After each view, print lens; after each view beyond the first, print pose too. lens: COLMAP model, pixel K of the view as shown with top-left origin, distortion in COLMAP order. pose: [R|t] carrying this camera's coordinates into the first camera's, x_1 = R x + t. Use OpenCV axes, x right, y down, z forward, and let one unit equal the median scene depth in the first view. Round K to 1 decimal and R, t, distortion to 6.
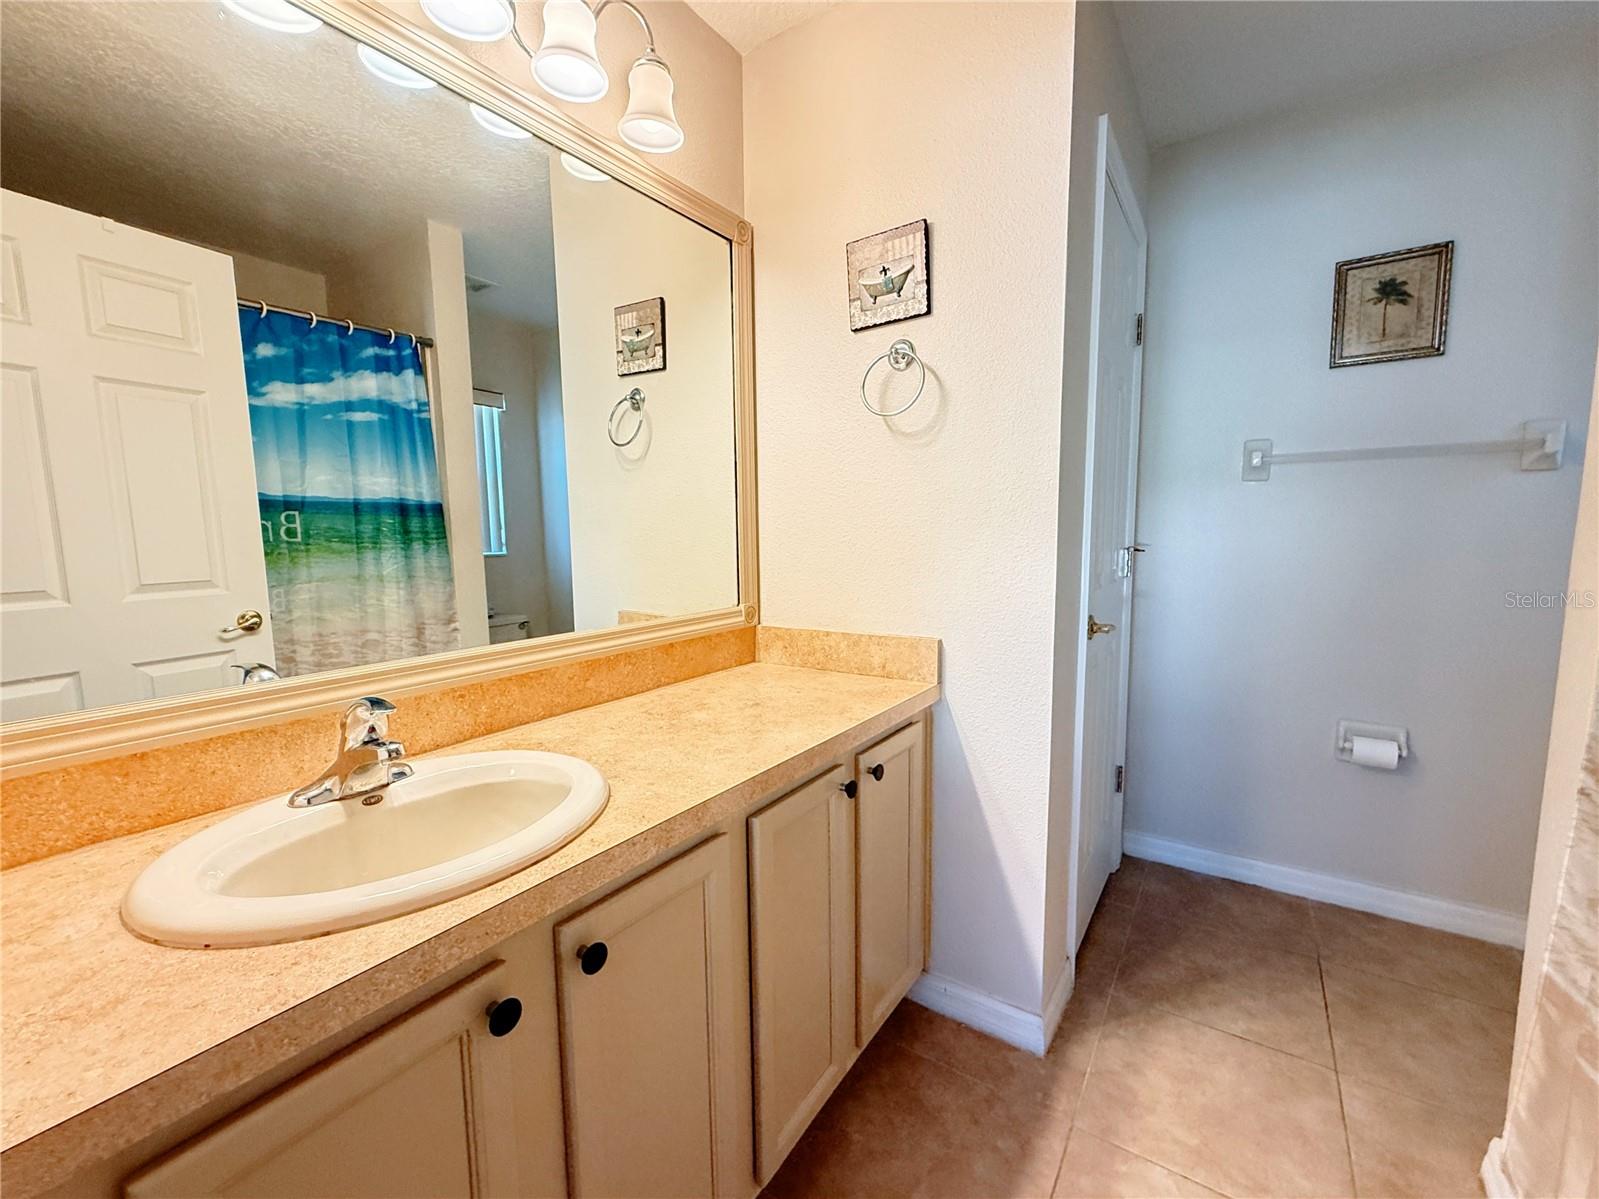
lens RADIAL K [[632.7, 0, 795.5], [0, 632.7, 599.9], [0, 0, 1]] dist [0.001047, 0.000419]
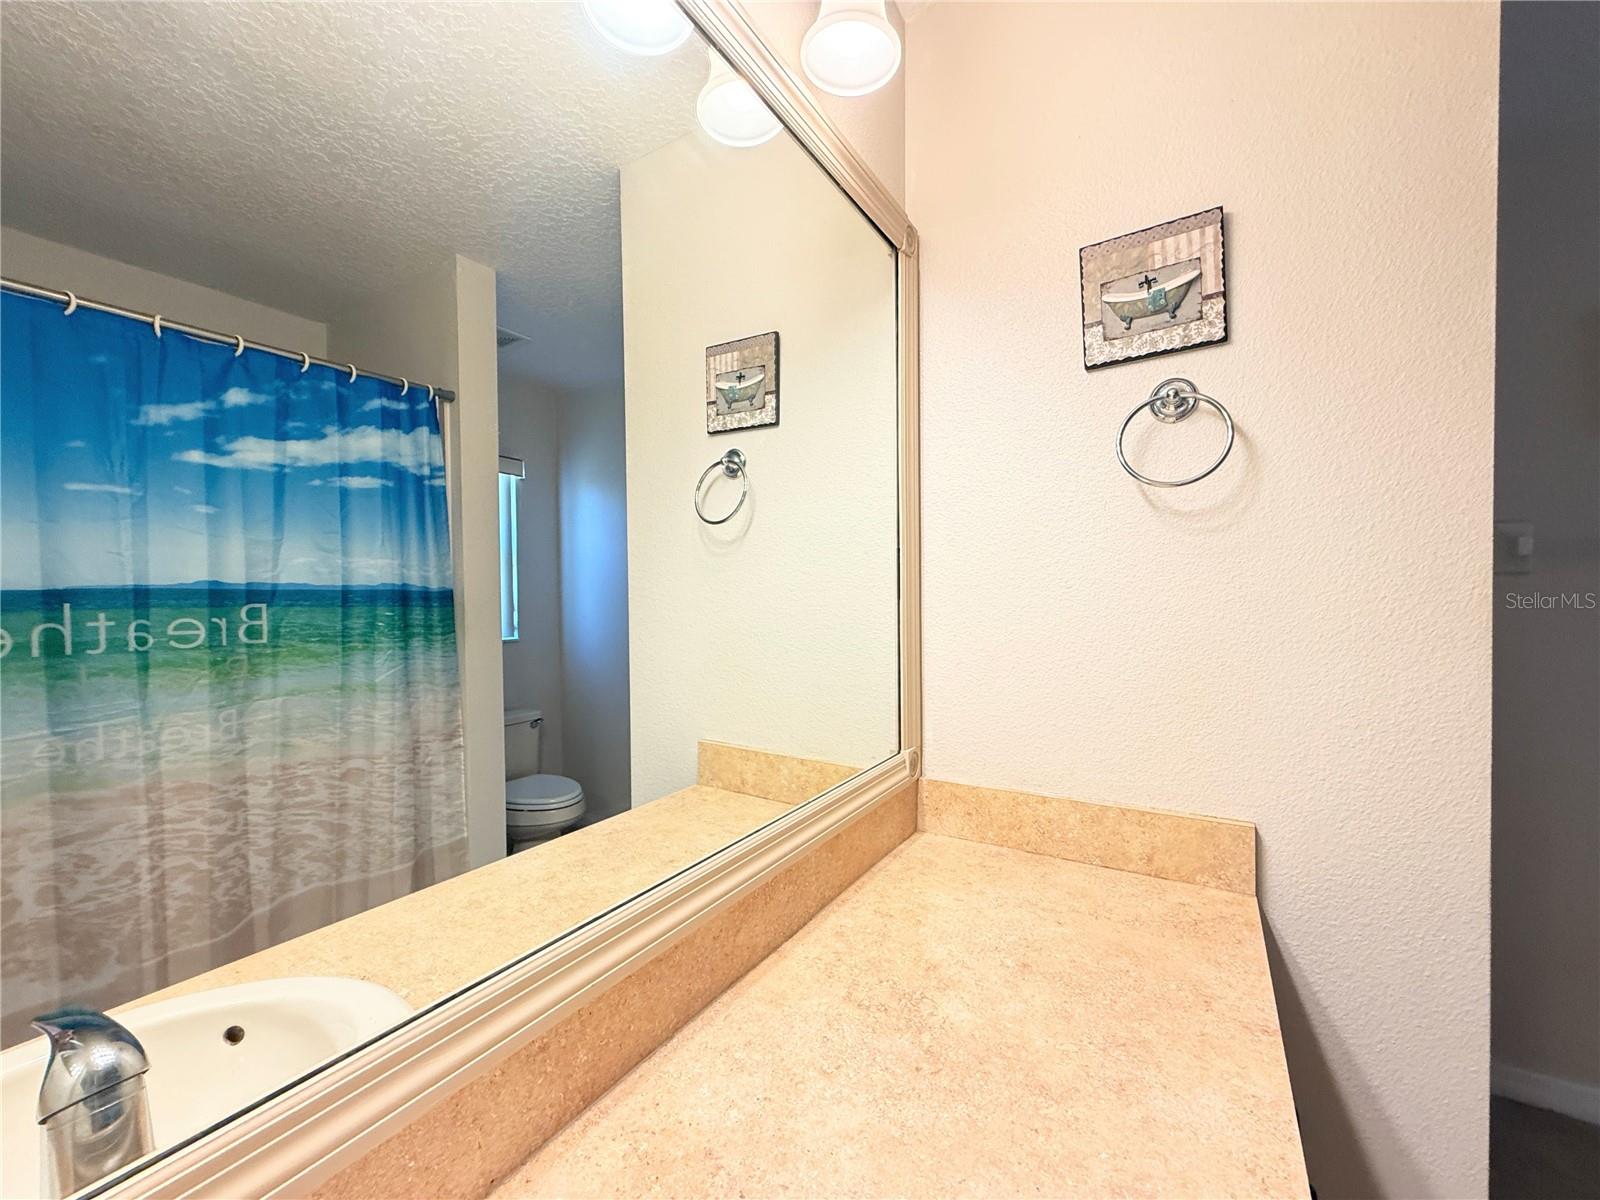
lens RADIAL K [[633.1, 0, 815.2], [0, 633.1, 610.6], [0, 0, 1]] dist [0.001047, 0.000419]
pose [[0.999349, 0.003023, 0.035960, -0.166733], [0.000354, 0.995614, -0.093556, -0.064844], [-0.036085, 0.093508, 0.994964, 0.238287]]
